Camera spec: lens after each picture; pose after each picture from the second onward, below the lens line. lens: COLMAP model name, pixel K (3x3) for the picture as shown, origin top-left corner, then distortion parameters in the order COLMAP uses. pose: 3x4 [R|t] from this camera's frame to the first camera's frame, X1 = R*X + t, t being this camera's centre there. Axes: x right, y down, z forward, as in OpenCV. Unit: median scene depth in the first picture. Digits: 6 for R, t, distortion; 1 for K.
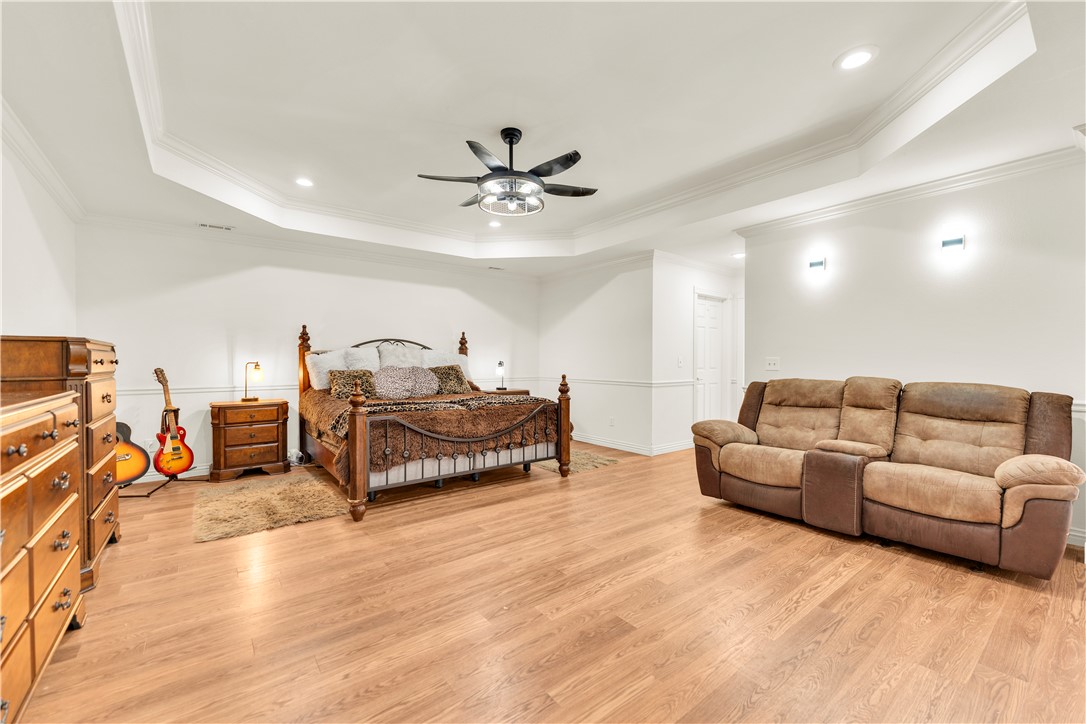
lens RADIAL K [[442.9, 0, 542.8], [0, 442.9, 368.9], [0, 0, 1]] dist [0.001394, 0.000034]
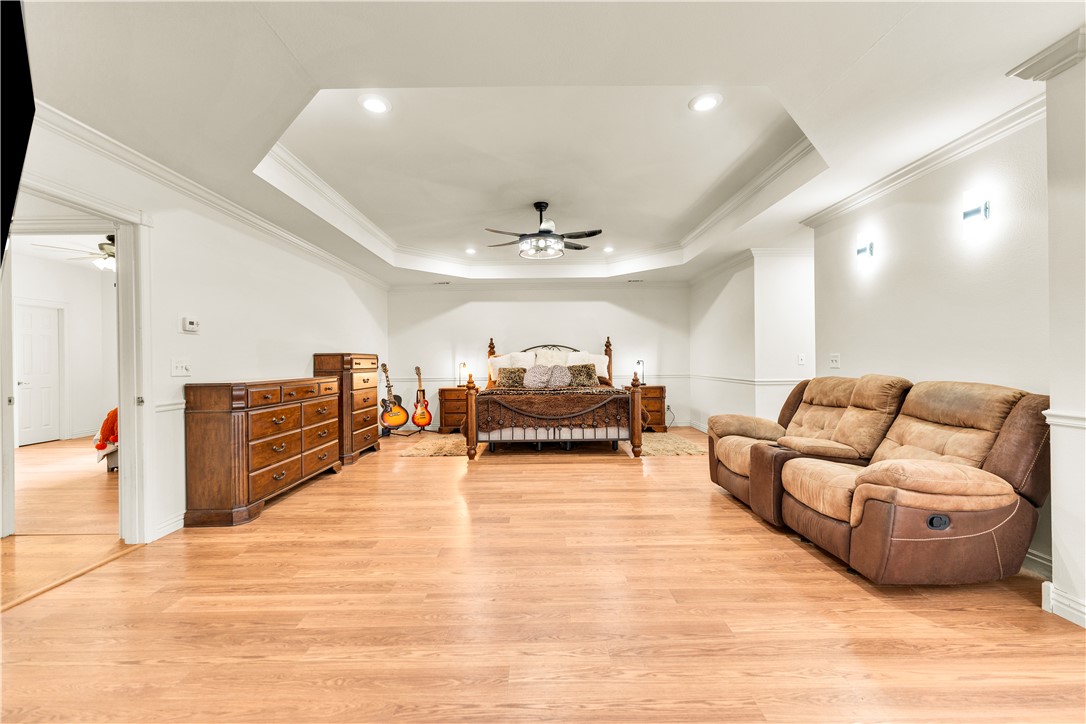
lens RADIAL K [[442.9, 0, 542.8], [0, 442.9, 368.9], [0, 0, 1]] dist [0.001394, 0.000034]
pose [[0.793771, 0.001133, -0.608215, 0.649961], [0.000026, 0.999998, 0.001898, 0.003752], [0.608216, -0.001523, 0.793770, -0.117127]]
